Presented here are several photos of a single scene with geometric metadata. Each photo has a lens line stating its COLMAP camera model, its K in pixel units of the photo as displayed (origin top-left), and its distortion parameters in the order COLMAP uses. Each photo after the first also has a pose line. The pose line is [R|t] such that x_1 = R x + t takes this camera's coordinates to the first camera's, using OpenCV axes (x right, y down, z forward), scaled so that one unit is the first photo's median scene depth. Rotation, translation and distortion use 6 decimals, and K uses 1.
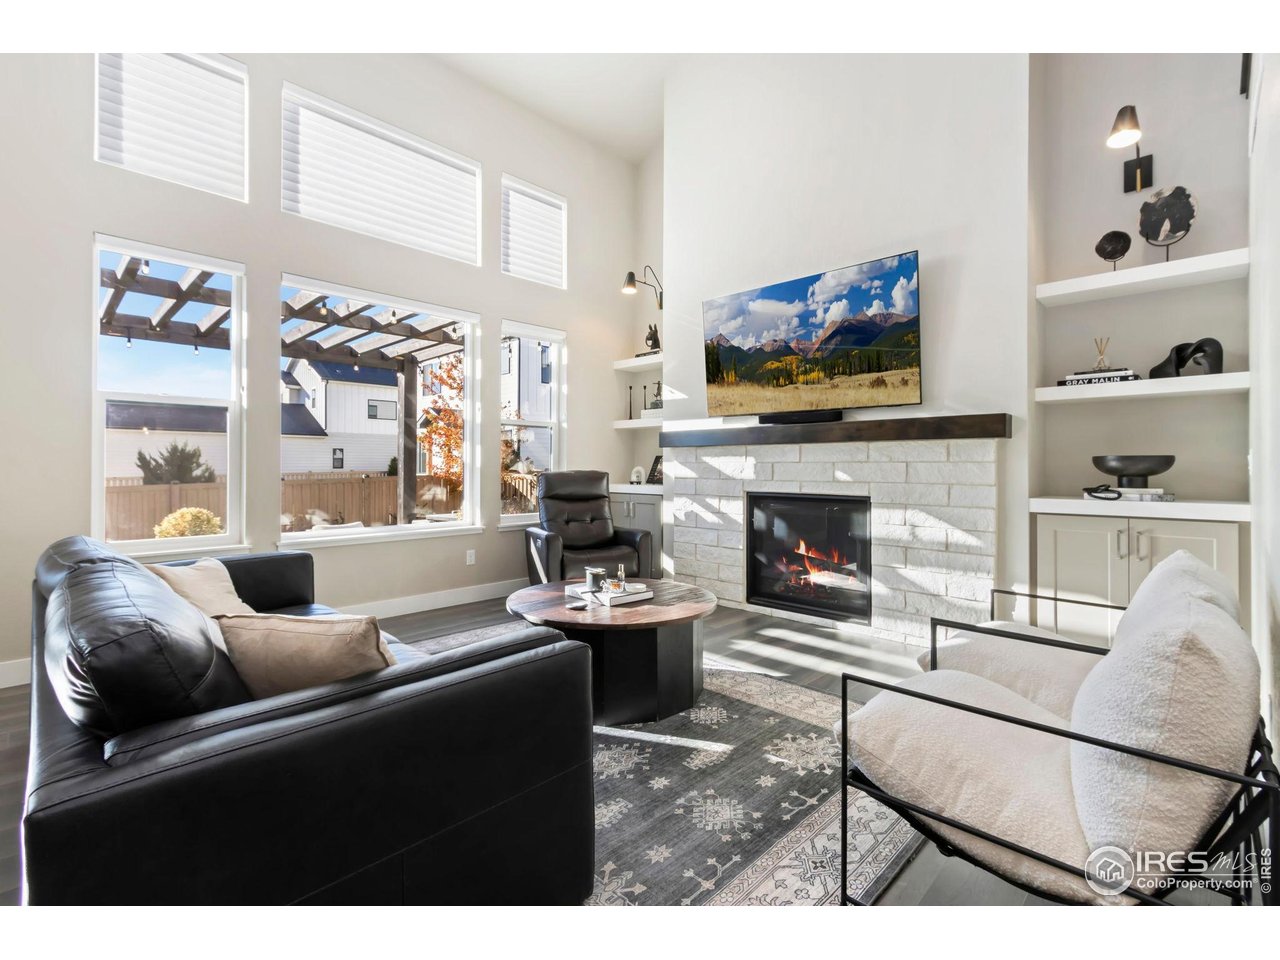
lens RADIAL K [[597.8, 0, 645.9], [0, 597.8, 480.3], [0, 0, 1]] dist [-0.003058, -0.000117]
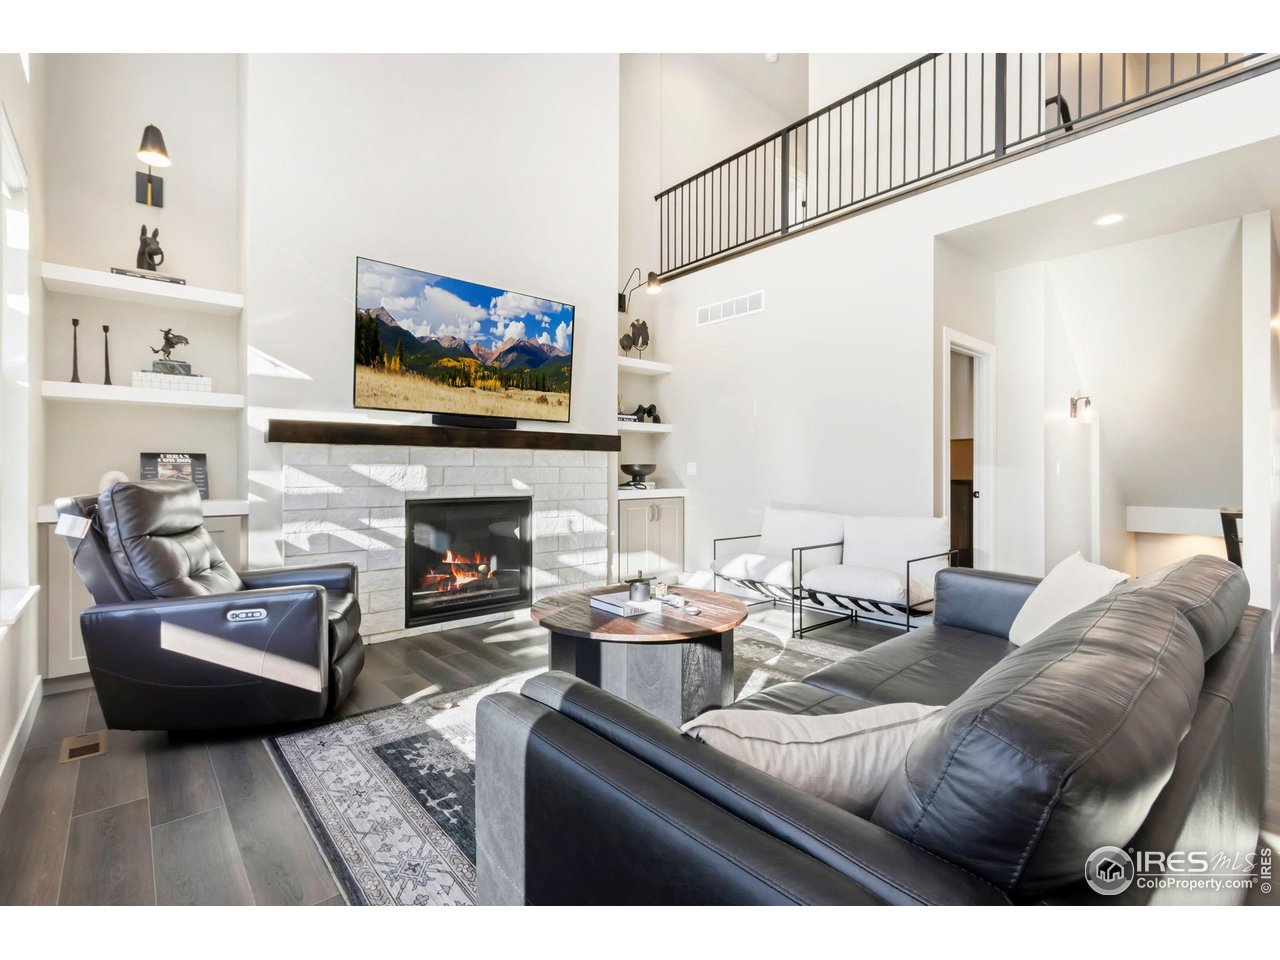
lens RADIAL K [[571.9, 0, 662.8], [0, 571.9, 466.3], [0, 0, 1]] dist [-0.000434, -0.000017]
pose [[0.079182, 0.014710, 0.996752, -0.767343], [0.037363, 0.999145, -0.017713, -0.001616], [-0.996160, 0.038644, 0.078564, 0.704906]]
